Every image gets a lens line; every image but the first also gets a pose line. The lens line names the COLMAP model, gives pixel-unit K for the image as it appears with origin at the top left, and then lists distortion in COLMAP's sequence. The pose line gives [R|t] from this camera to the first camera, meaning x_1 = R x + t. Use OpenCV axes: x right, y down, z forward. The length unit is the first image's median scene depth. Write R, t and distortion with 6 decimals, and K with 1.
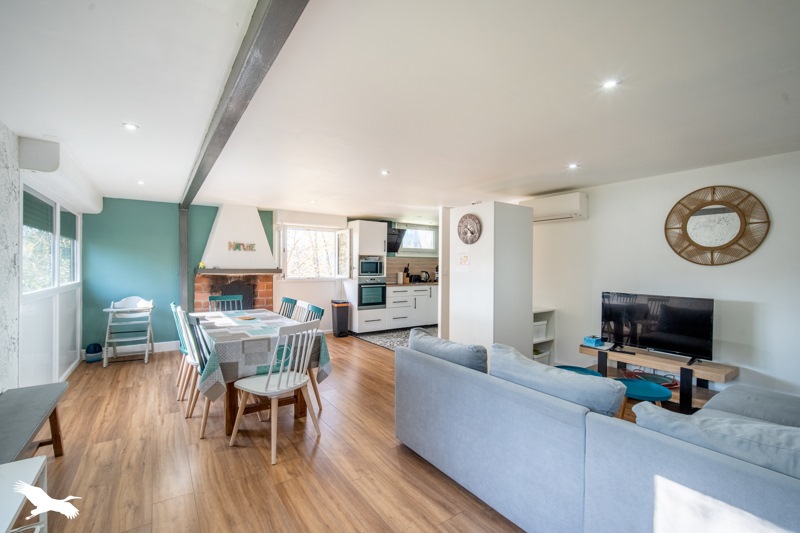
lens RADIAL K [[347.0, 0, 400.0], [0, 347.0, 266.5], [0, 0, 1]] dist [0.000446, -0.000006]
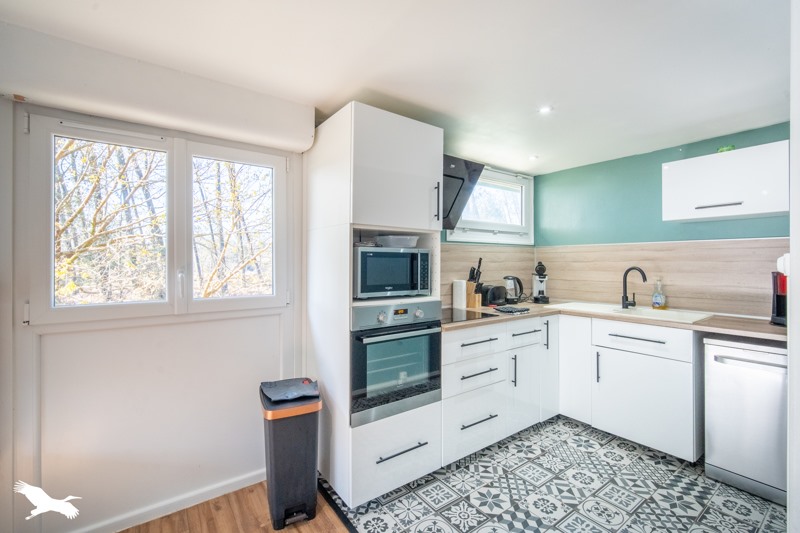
lens RADIAL K [[347.0, 0, 400.0], [0, 347.0, 266.5], [0, 0, 1]] dist [0.000446, -0.000006]
pose [[0.999973, -0.003029, 0.006652, -0.079481], [0.002967, 0.999952, 0.009361, -0.003838], [-0.006680, -0.009341, 0.999934, 0.689024]]
